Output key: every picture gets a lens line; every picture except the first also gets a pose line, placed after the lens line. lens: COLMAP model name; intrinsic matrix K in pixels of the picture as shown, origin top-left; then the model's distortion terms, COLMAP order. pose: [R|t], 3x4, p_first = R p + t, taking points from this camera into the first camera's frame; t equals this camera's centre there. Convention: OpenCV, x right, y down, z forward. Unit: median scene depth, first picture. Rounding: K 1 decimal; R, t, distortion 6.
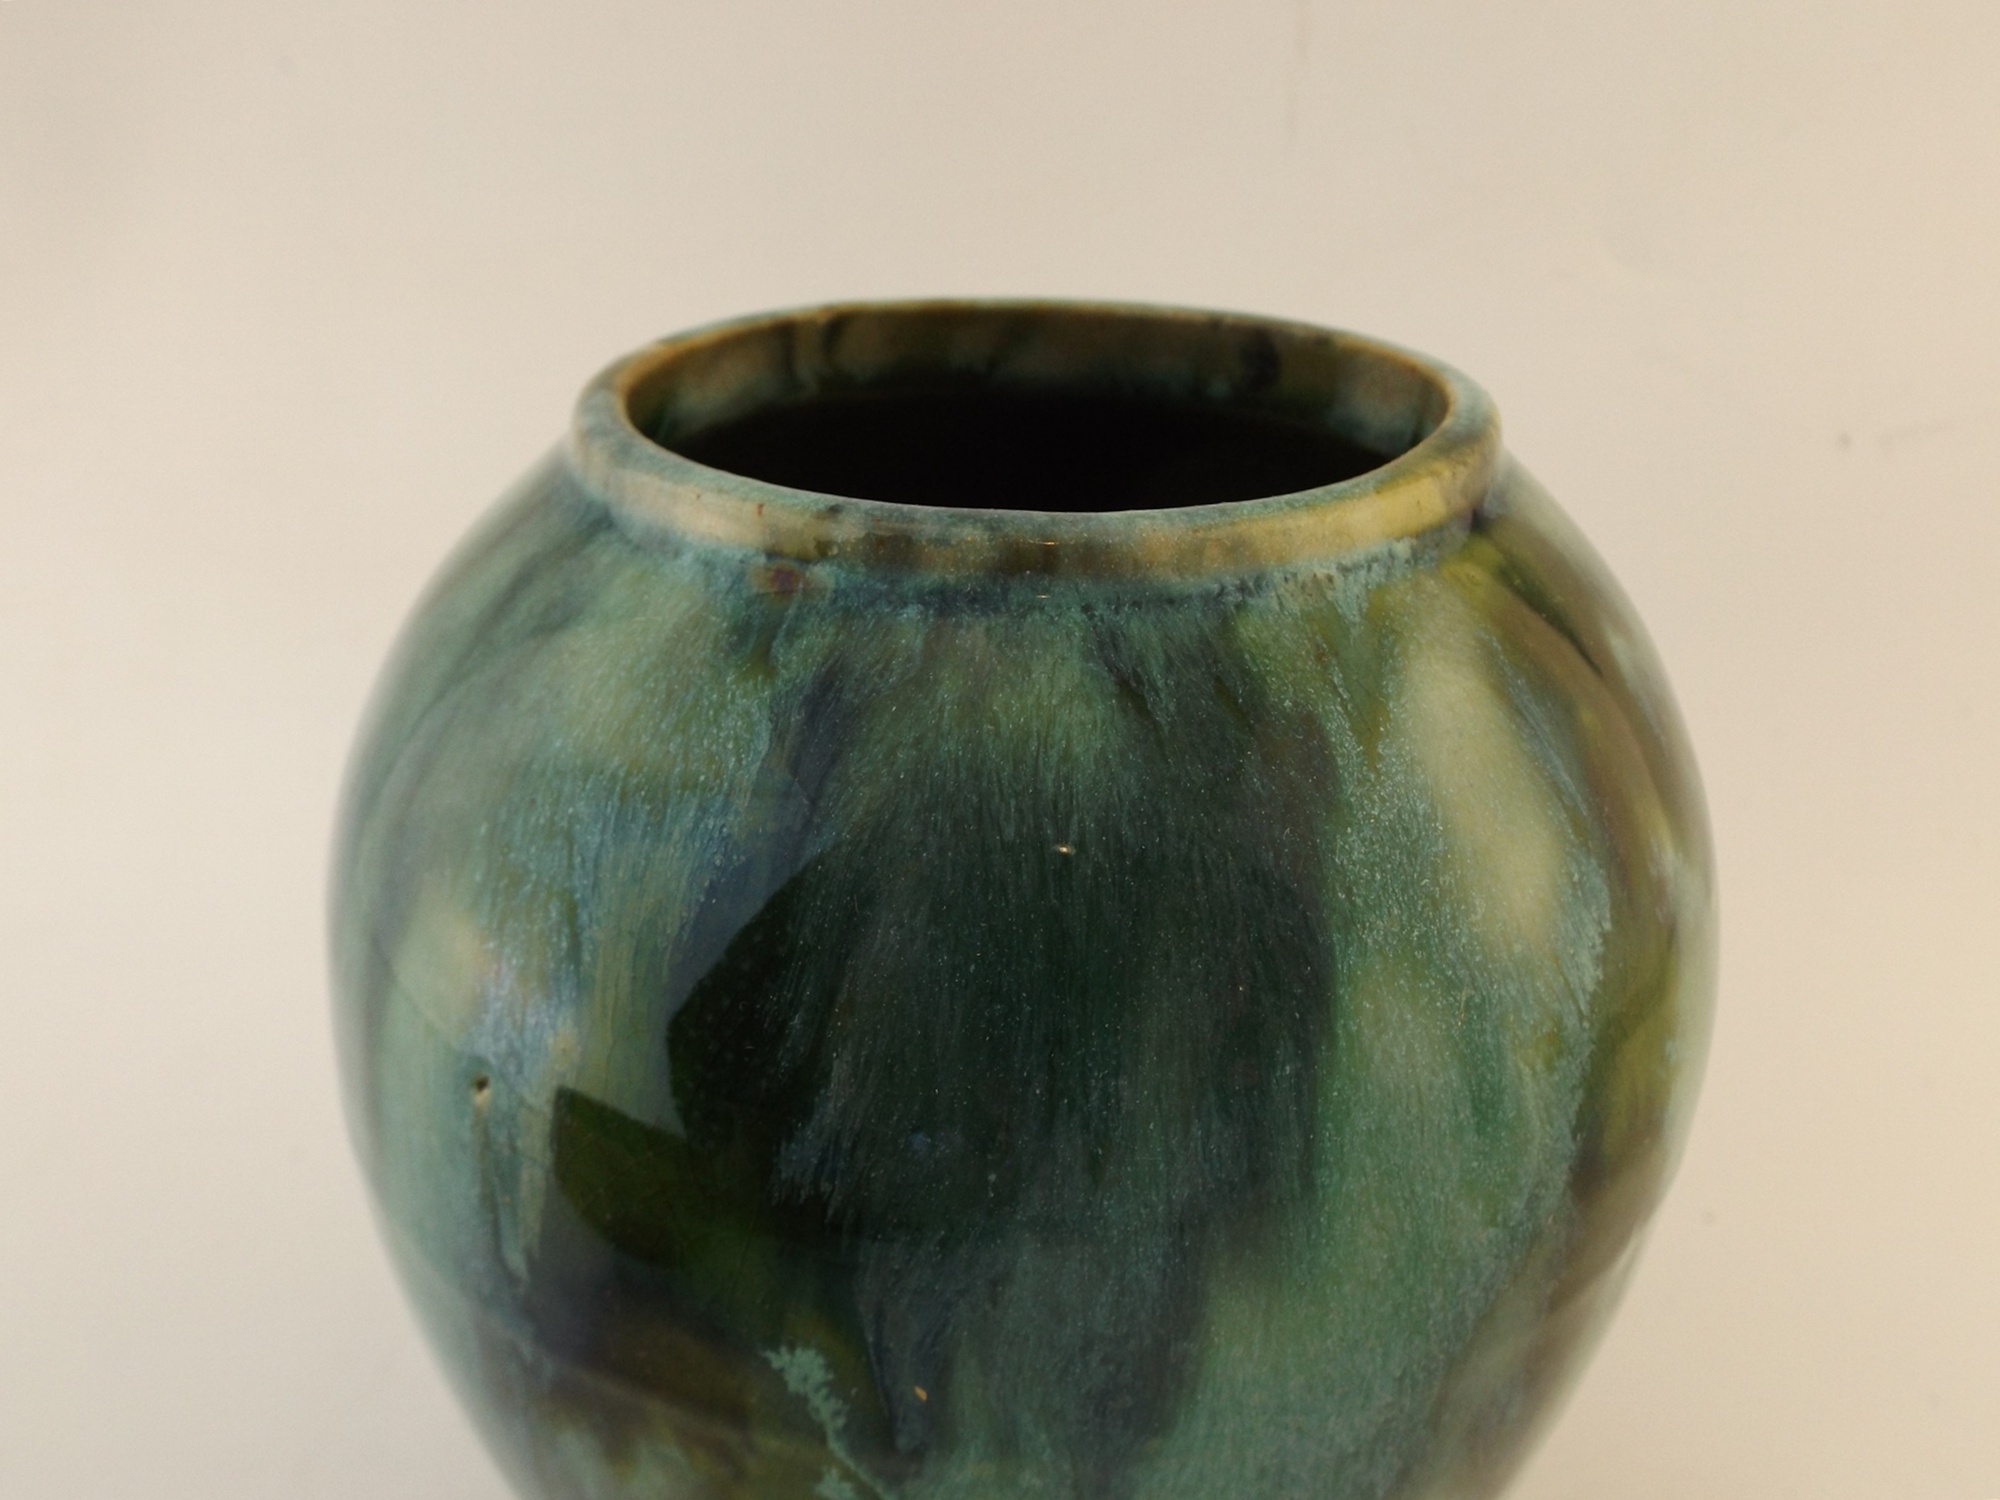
lens RADIAL K [[1553.7, 0, 1012.2], [0, 1553.7, 753.6], [0, 0, 1]] dist [0.023303, -0.003807]
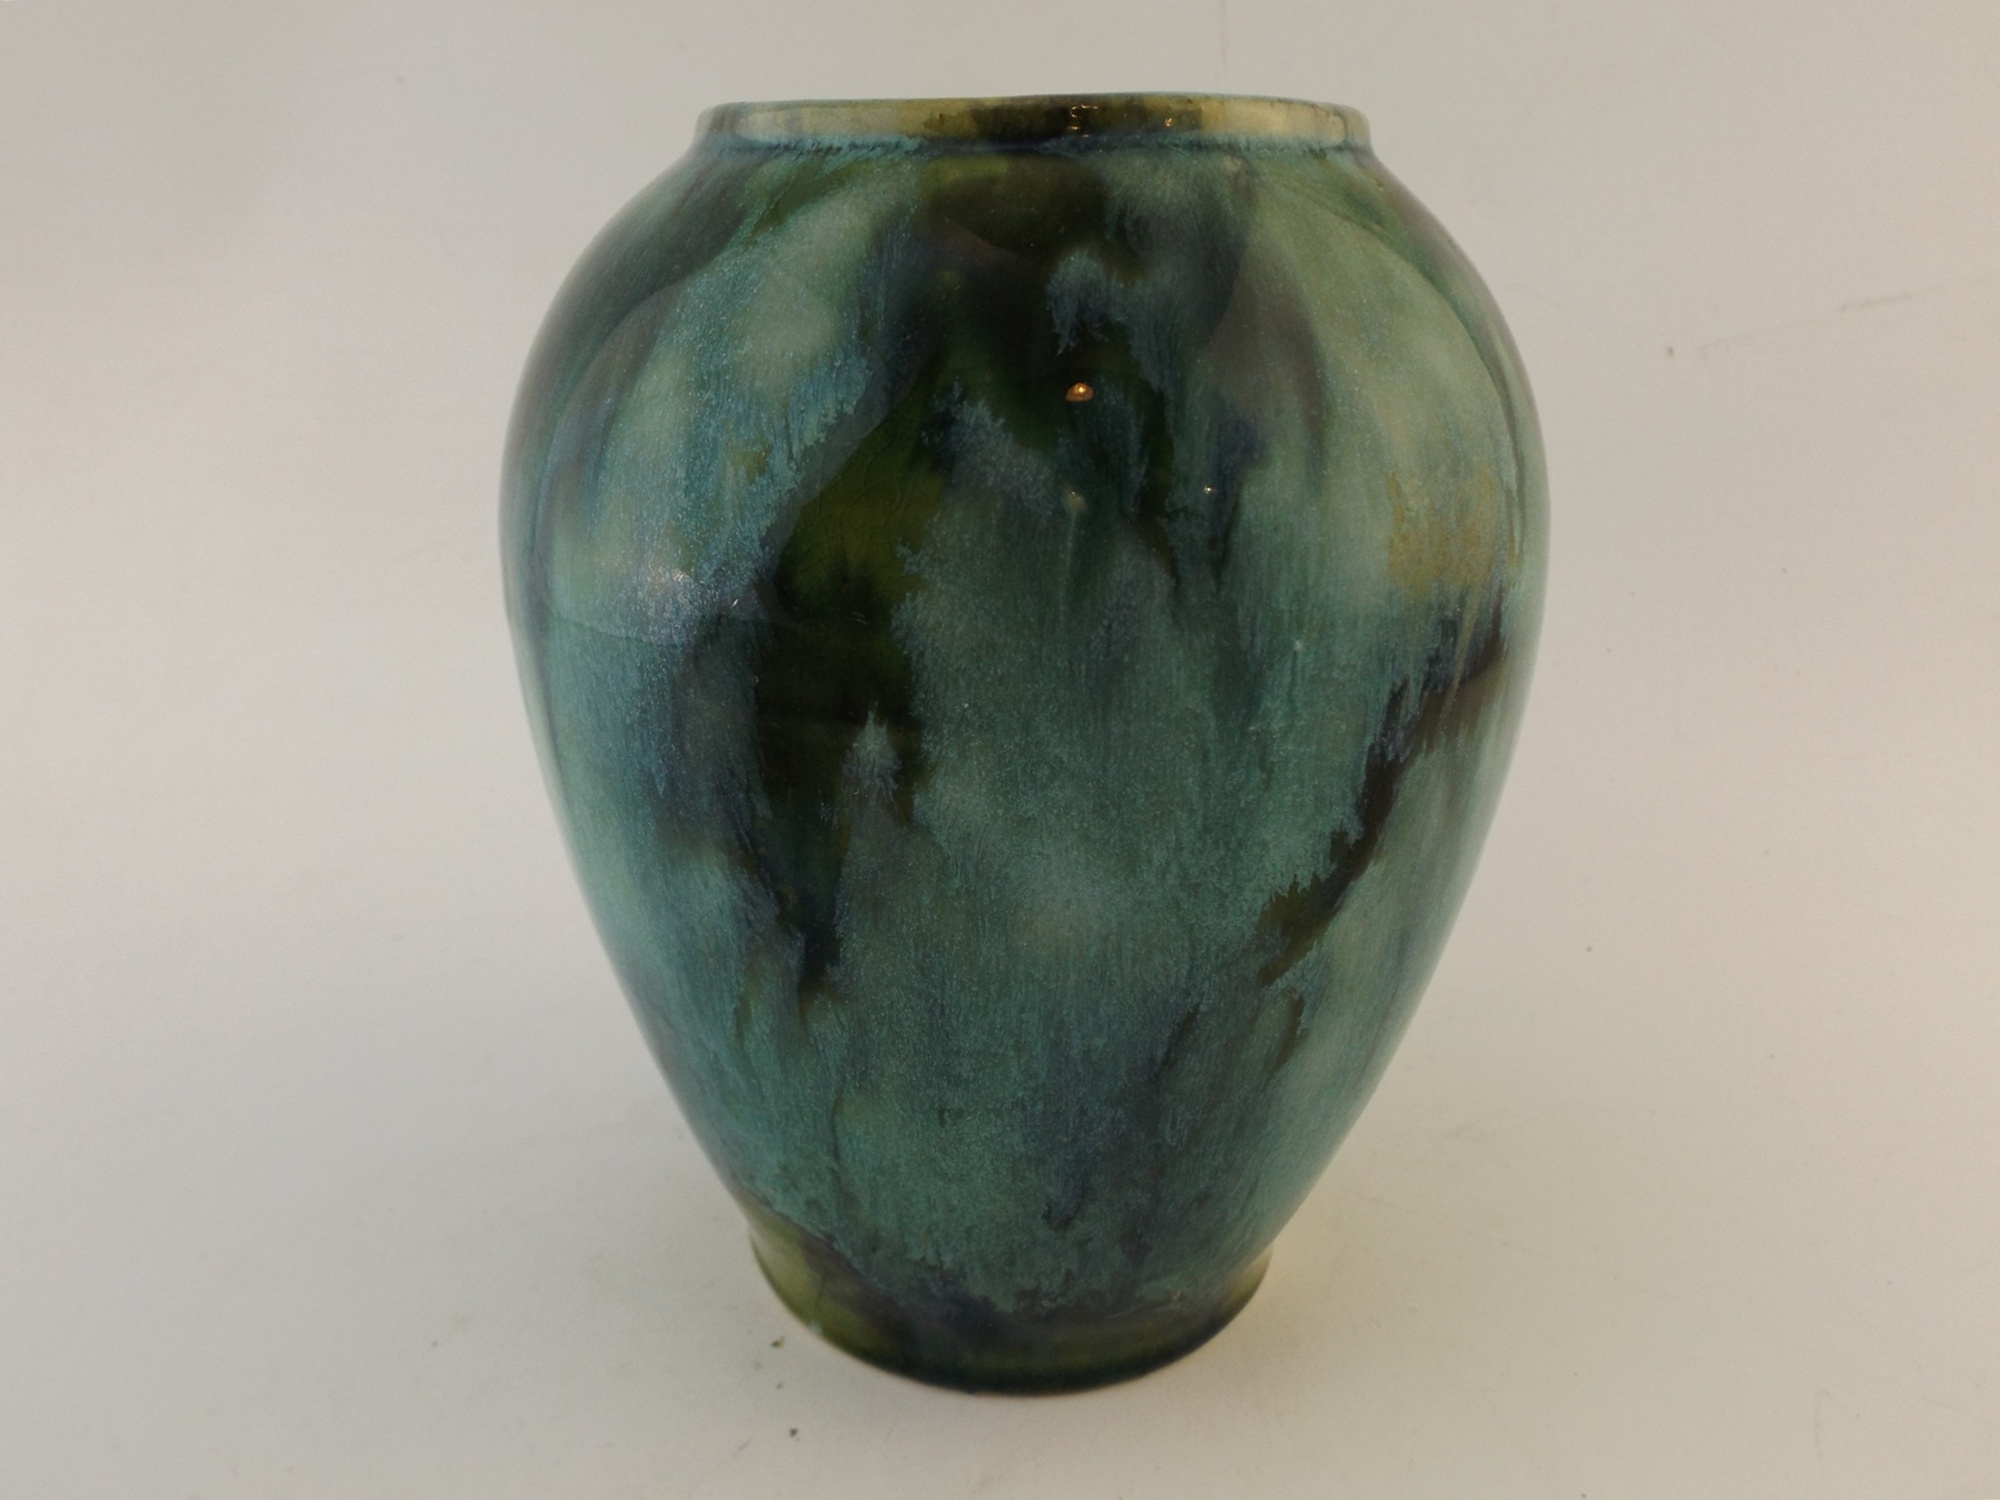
lens RADIAL K [[1553.7, 0, 1005.4], [0, 1553.7, 740.0], [0, 0, 1]] dist [0.023303, -0.003807]
pose [[0.514674, 0.287681, -0.807682, 1.687264], [-0.395004, 0.915659, 0.074434, 0.230379], [0.760975, 0.280729, 0.584901, 0.455333]]
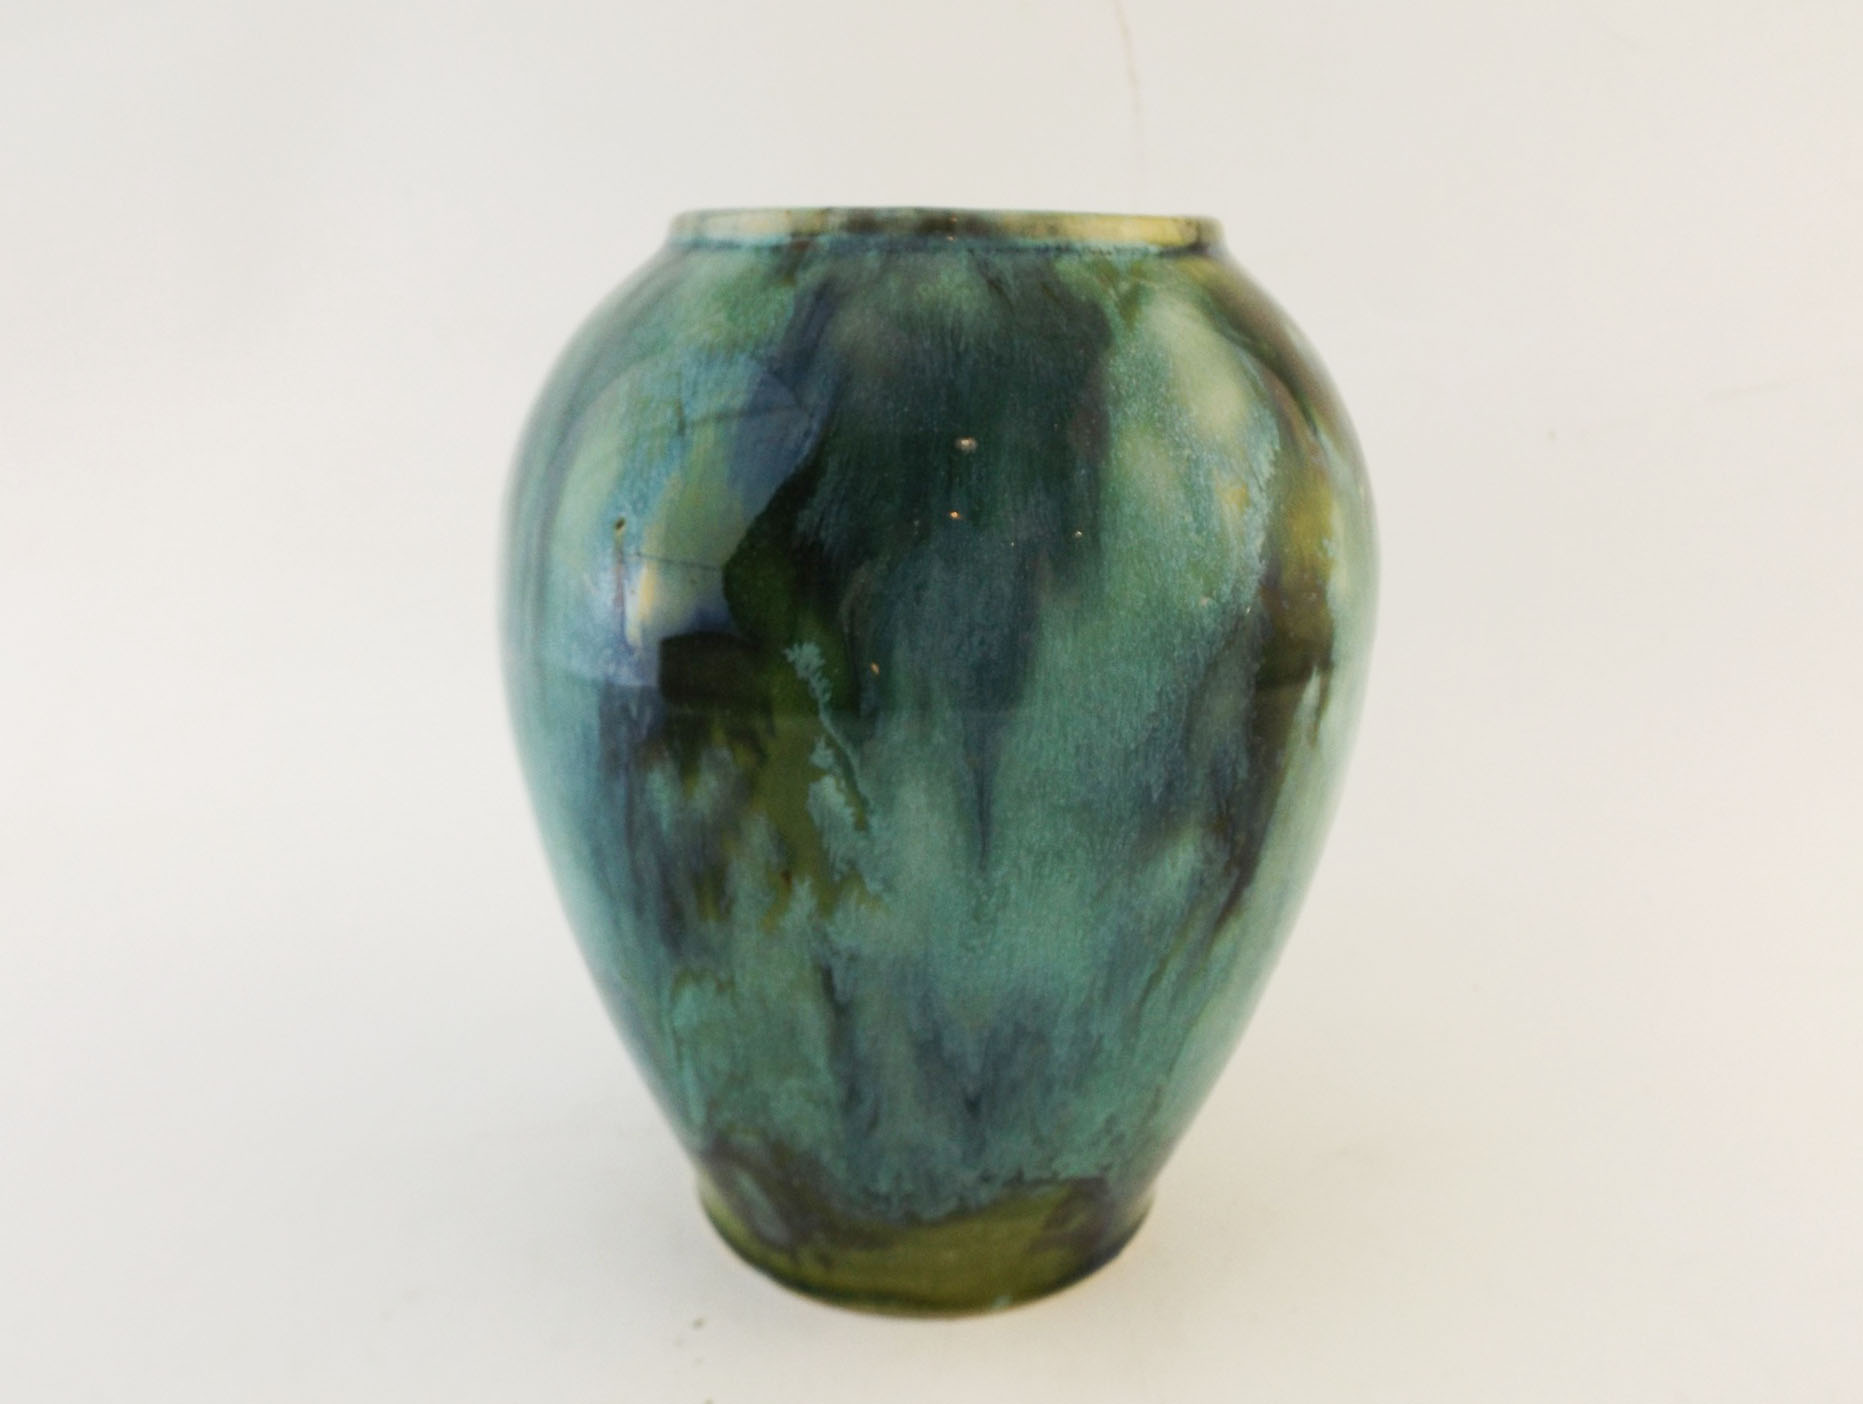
lens RADIAL K [[1447.3, 0, 920.2], [0, 1447.3, 714.1], [0, 0, 1]] dist [0.023303, -0.003807]
pose [[0.999913, 0.001245, -0.013152, 0.012321], [-0.003553, 0.984222, -0.176900, 0.733942], [0.012724, 0.176932, 0.984141, -0.558865]]
